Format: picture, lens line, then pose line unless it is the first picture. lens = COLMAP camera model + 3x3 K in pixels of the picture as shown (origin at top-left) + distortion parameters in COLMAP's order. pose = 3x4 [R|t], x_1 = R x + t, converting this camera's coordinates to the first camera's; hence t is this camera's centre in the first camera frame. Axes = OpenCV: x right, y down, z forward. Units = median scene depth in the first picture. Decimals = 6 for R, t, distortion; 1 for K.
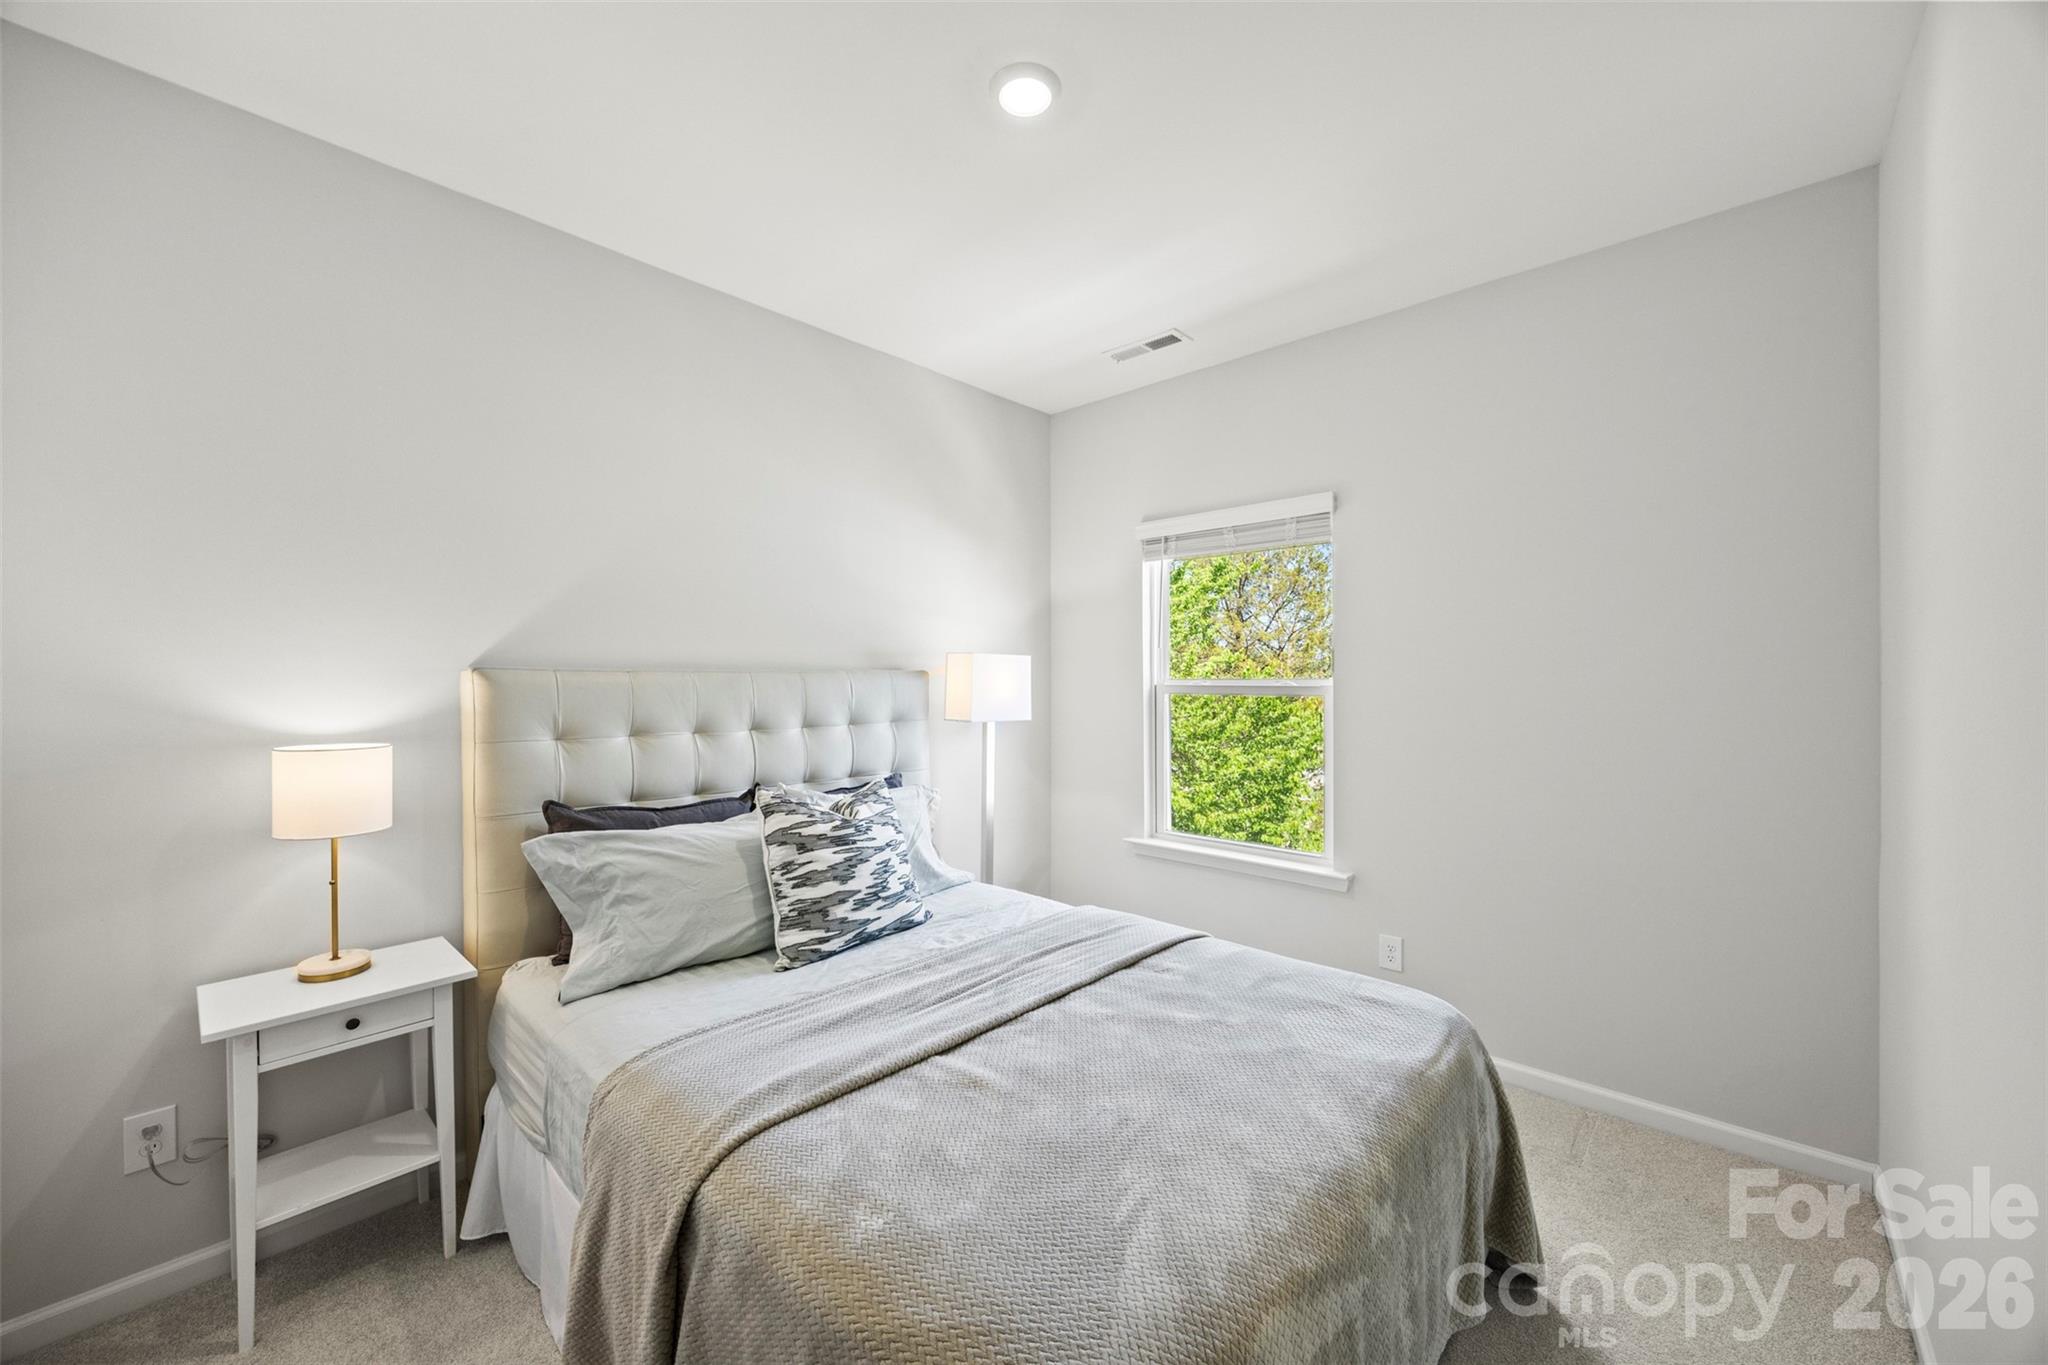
lens RADIAL K [[773.9, 0, 1024.4], [0, 773.9, 680.6], [0, 0, 1]] dist [-0.002827, -0.000576]
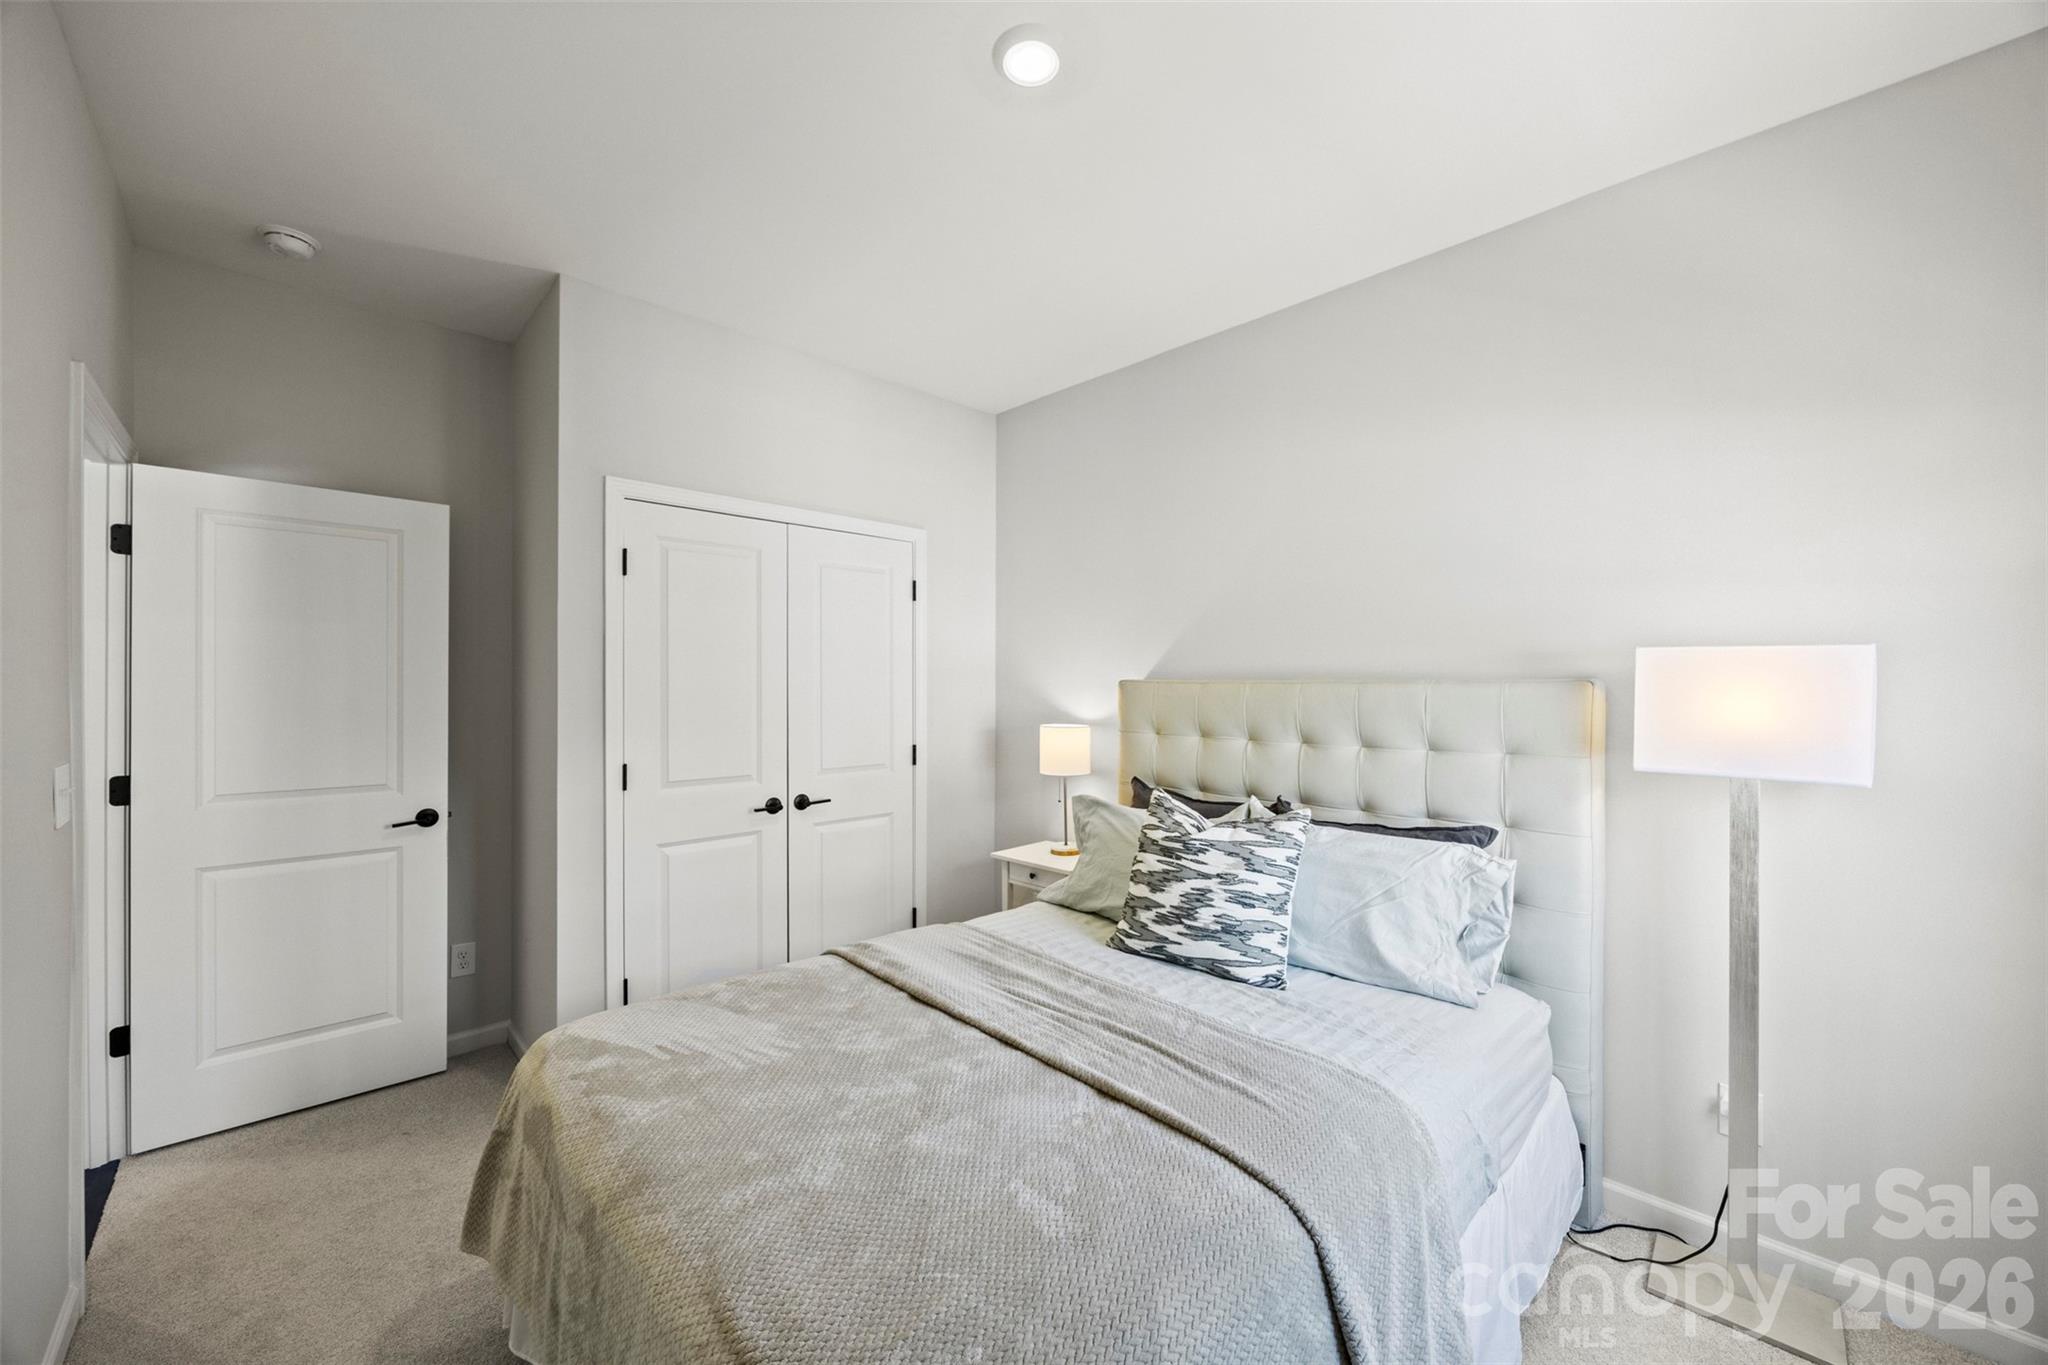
lens RADIAL K [[773.9, 0, 1025.2], [0, 773.9, 685.1], [0, 0, 1]] dist [-0.002827, -0.000576]
pose [[-0.063459, -0.001375, -0.997984, 0.780628], [-0.004080, 0.999991, -0.001118, -0.006265], [0.997976, 0.004001, -0.063464, 0.890103]]
